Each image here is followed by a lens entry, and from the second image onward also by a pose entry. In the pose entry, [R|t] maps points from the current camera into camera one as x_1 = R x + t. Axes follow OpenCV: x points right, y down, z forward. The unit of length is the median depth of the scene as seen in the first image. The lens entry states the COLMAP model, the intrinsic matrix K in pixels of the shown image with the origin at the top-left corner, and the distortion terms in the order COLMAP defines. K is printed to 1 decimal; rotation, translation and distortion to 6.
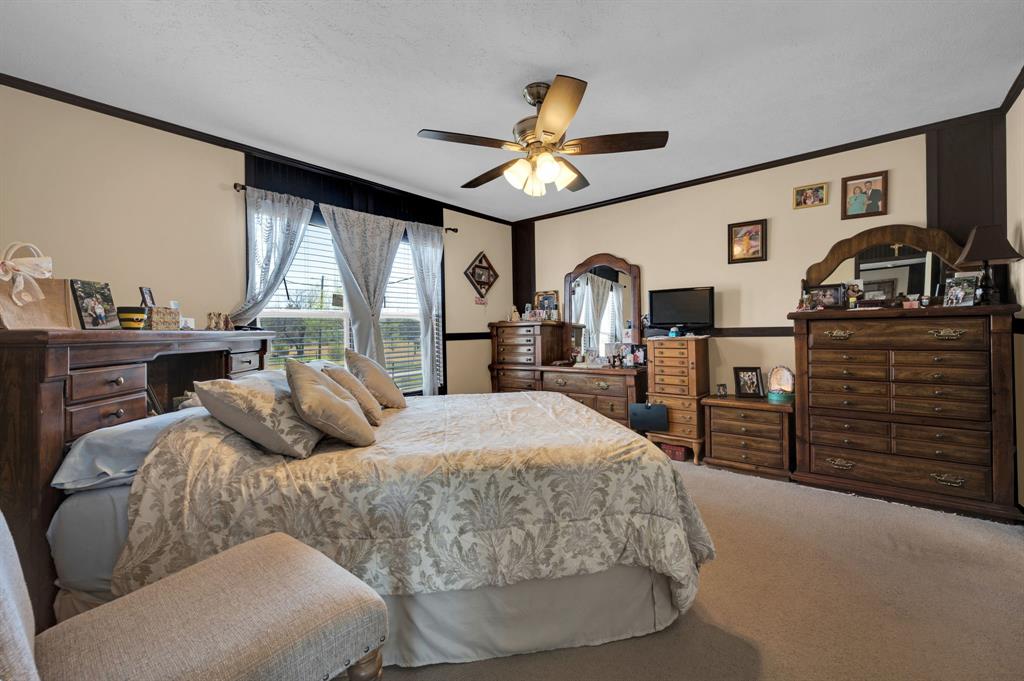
lens RADIAL K [[423.7, 0, 512.0], [0, 423.7, 340.5], [0, 0, 1]] dist [0.012111, -0.000527]
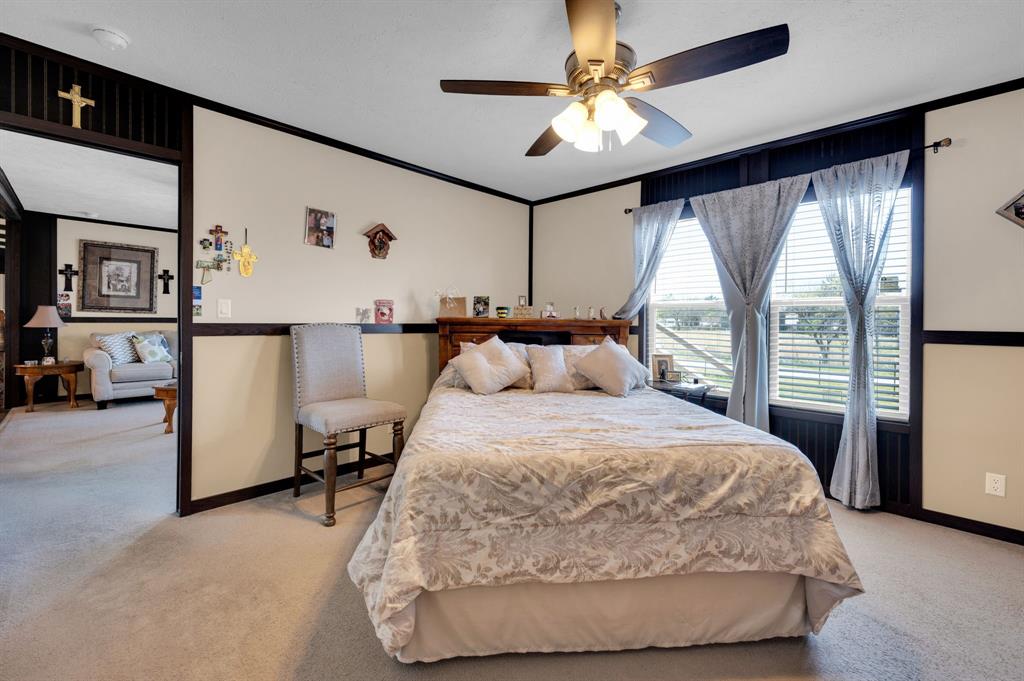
lens RADIAL K [[417.9, 0, 493.1], [0, 417.9, 318.5], [0, 0, 1]] dist [0.002370, 0.000229]
pose [[-0.102854, 0.008992, -0.994656, 0.598718], [-0.037504, 0.999213, 0.012912, -0.023905], [0.993989, 0.038631, -0.102436, 0.625982]]
